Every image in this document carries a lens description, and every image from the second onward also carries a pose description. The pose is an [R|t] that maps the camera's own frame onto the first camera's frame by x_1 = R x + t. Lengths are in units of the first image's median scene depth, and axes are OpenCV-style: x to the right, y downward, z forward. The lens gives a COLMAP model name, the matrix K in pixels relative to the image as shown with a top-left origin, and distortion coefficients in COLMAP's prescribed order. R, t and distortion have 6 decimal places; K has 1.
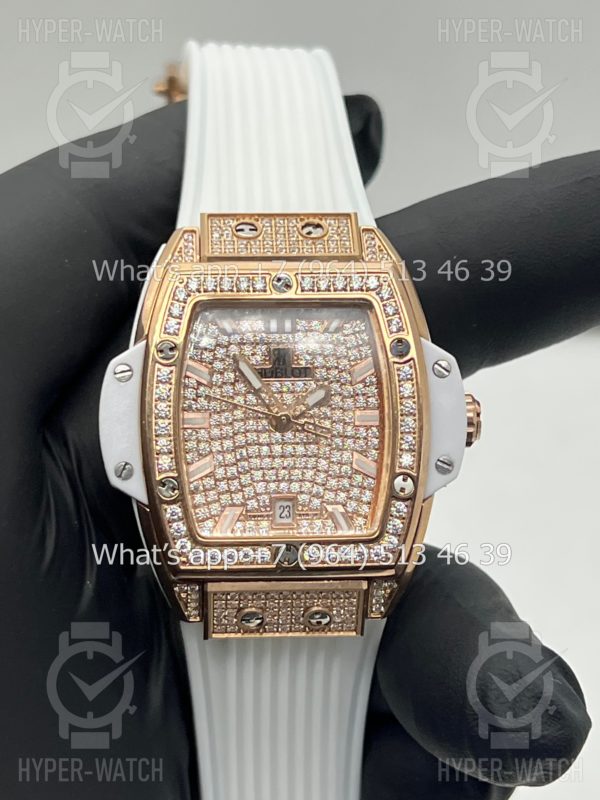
lens RADIAL K [[1802.7, 0, 300.0], [0, 1802.7, 400.0], [0, 0, 1]] dist [0.220656, -0.023946]
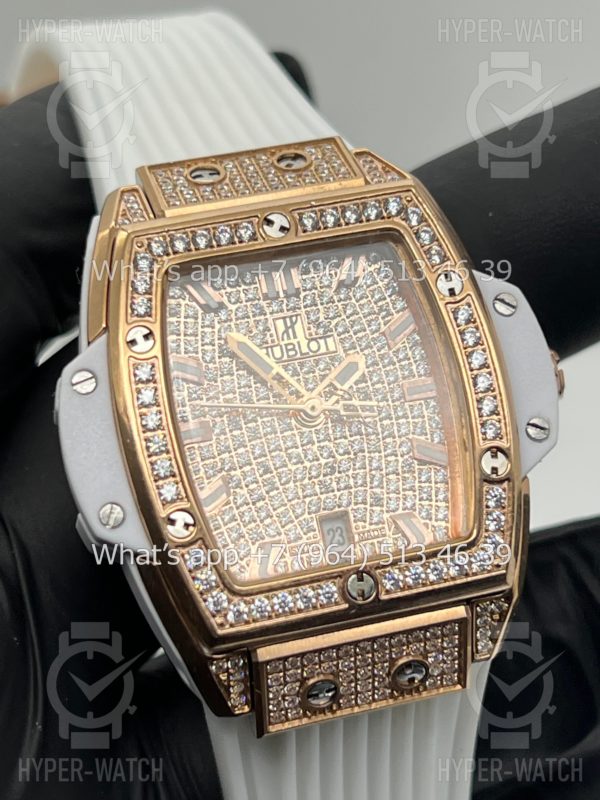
lens RADIAL K [[1802.7, 0, 300.0], [0, 1802.7, 400.0], [0, 0, 1]] dist [0.220656, -0.023946]
pose [[0.972450, -0.177474, 0.151144, -0.122770], [0.194503, 0.975110, -0.106440, 0.083542], [-0.128492, 0.132906, 0.982764, 0.285173]]
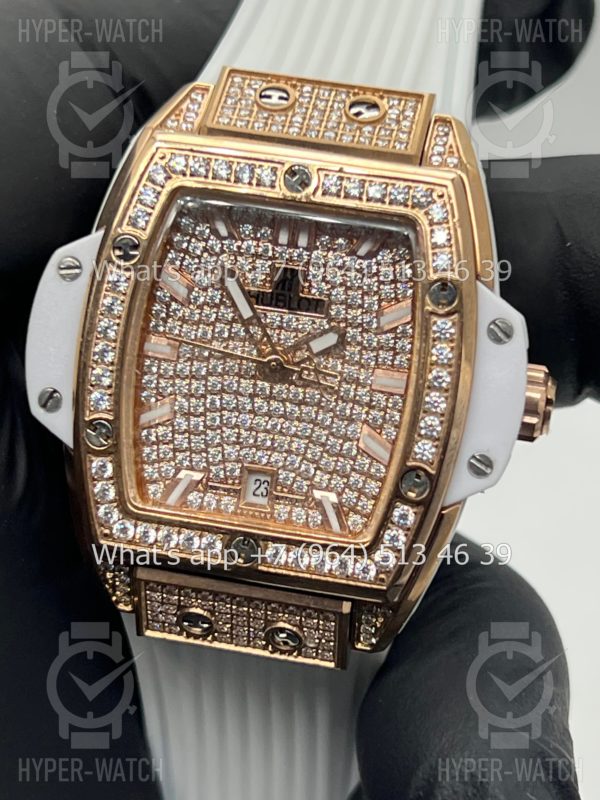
lens RADIAL K [[1802.7, 0, 300.0], [0, 1802.7, 400.0], [0, 0, 1]] dist [0.220656, -0.023946]
pose [[0.970256, 0.165817, -0.176376, 0.131857], [-0.150663, 0.983895, 0.096185, -0.047231], [0.189485, -0.066751, 0.979612, 0.284952]]
